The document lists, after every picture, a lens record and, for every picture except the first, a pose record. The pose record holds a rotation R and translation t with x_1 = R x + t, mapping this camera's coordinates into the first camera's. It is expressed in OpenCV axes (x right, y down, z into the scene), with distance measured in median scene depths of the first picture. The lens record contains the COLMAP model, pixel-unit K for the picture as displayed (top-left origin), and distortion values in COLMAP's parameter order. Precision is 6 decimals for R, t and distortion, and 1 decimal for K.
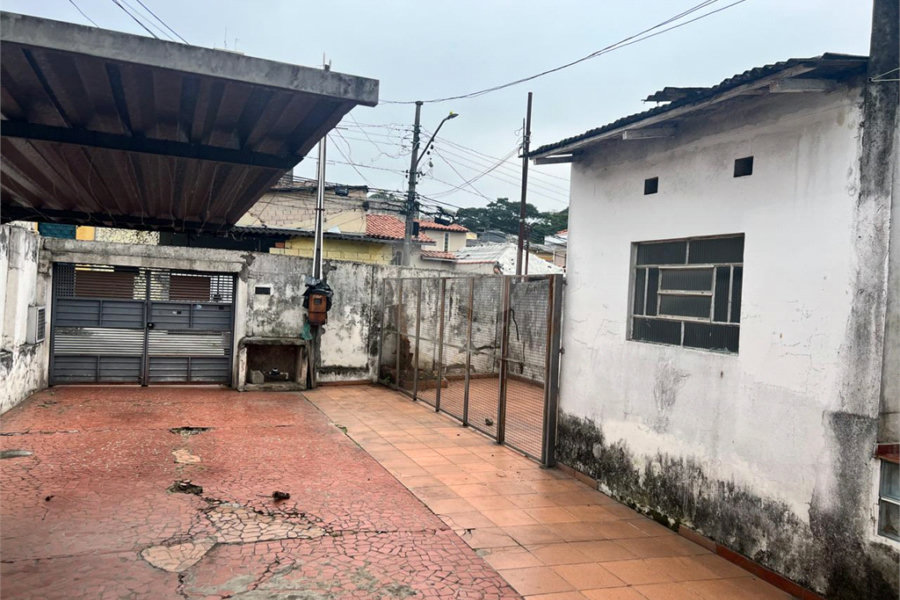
lens RADIAL K [[673.3, 0, 453.8], [0, 673.3, 307.0], [0, 0, 1]] dist [0.066509, -0.081562]
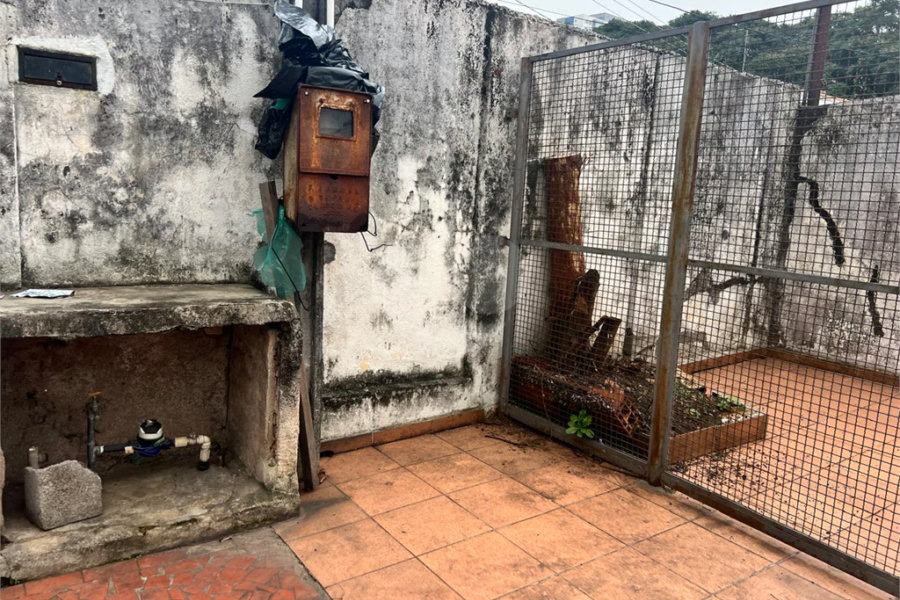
lens RADIAL K [[674.9, 0, 451.1], [0, 674.9, 305.4], [0, 0, 1]] dist [0.061759, -0.068745]
pose [[0.976740, -0.034507, 0.211630, -0.420234], [0.000193, 0.987107, 0.160063, 0.028534], [-0.214425, -0.156299, 0.964154, 1.510155]]
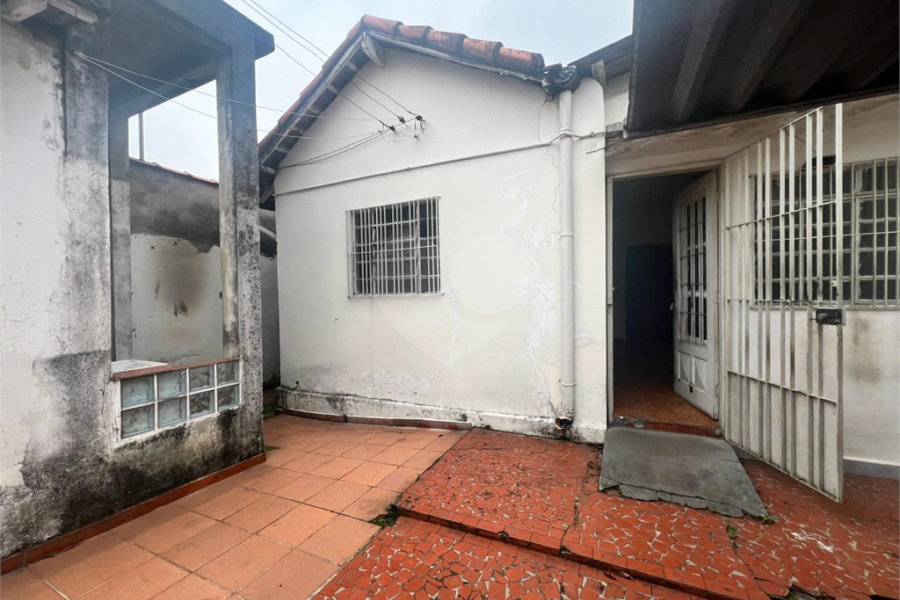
lens RADIAL K [[358.8, 0, 450.6], [0, 358.8, 300.3], [0, 0, 1]] dist [0.000719, -0.000252]
pose [[-0.667307, -0.050807, 0.743048, -0.160922], [-0.004914, 0.997949, 0.063823, 0.019575], [-0.744766, 0.038938, -0.666188, 0.599488]]
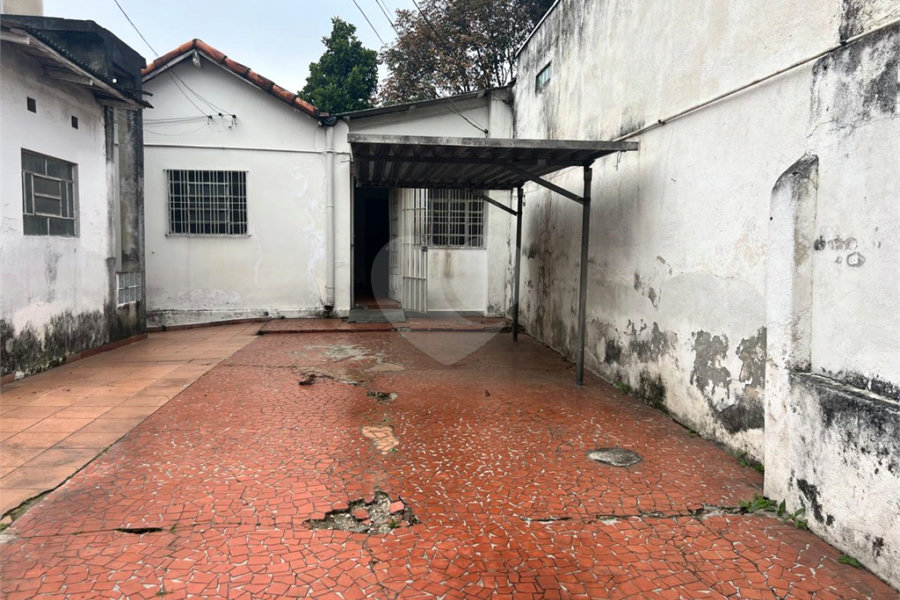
lens RADIAL K [[677.1, 0, 454.7], [0, 677.1, 302.5], [0, 0, 1]] dist [0.061483, -0.070373]
pose [[-0.961168, -0.083008, 0.263182, -0.725277], [-0.055352, 0.992298, 0.110823, -0.006351], [-0.270354, 0.091952, -0.958360, 1.853693]]
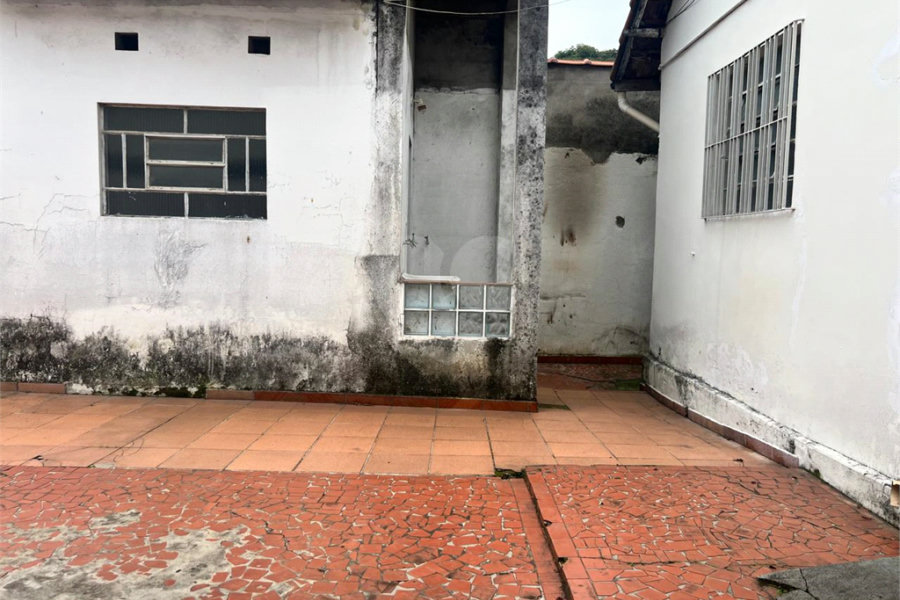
lens RADIAL K [[674.1, 0, 454.6], [0, 674.1, 299.0], [0, 0, 1]] dist [0.067300, -0.074710]
pose [[0.371011, -0.124388, 0.920260, -0.395436], [0.013810, 0.991618, 0.128465, 0.046554], [-0.928526, -0.034953, 0.369619, 0.228535]]
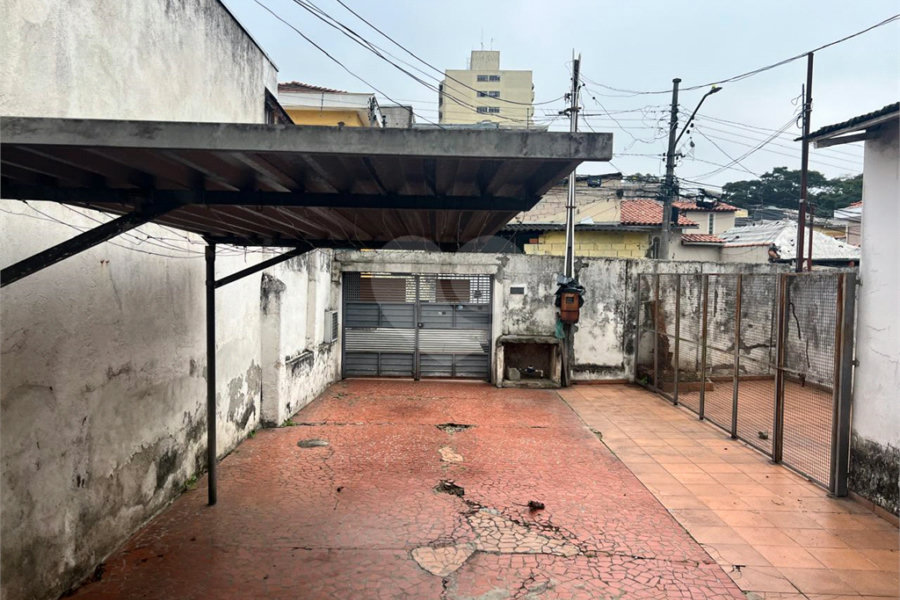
lens RADIAL K [[672.4, 0, 447.7], [0, 672.4, 307.7], [0, 0, 1]] dist [0.076369, -0.105611]
pose [[0.927122, -0.015780, -0.374427, 0.007224], [0.023743, 0.999579, 0.016664, -0.034749], [0.374006, -0.024340, 0.927107, 0.014054]]
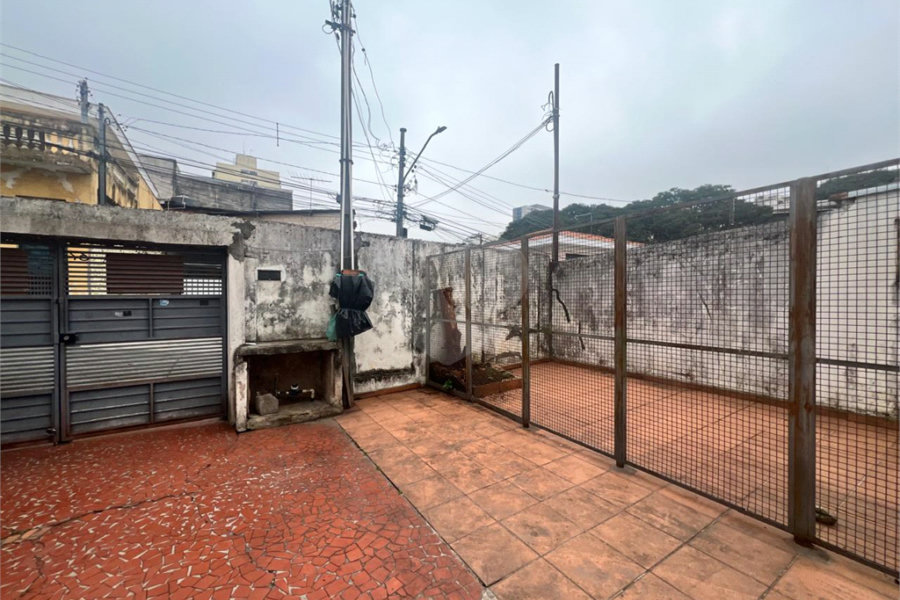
lens RADIAL K [[358.8, 0, 450.6], [0, 358.8, 300.3], [0, 0, 1]] dist [0.000719, -0.000252]
pose [[0.982908, -0.054938, 0.175710, -0.328563], [0.055480, 0.998458, 0.001833, 0.022905], [-0.175540, 0.007947, 0.984440, 1.199415]]
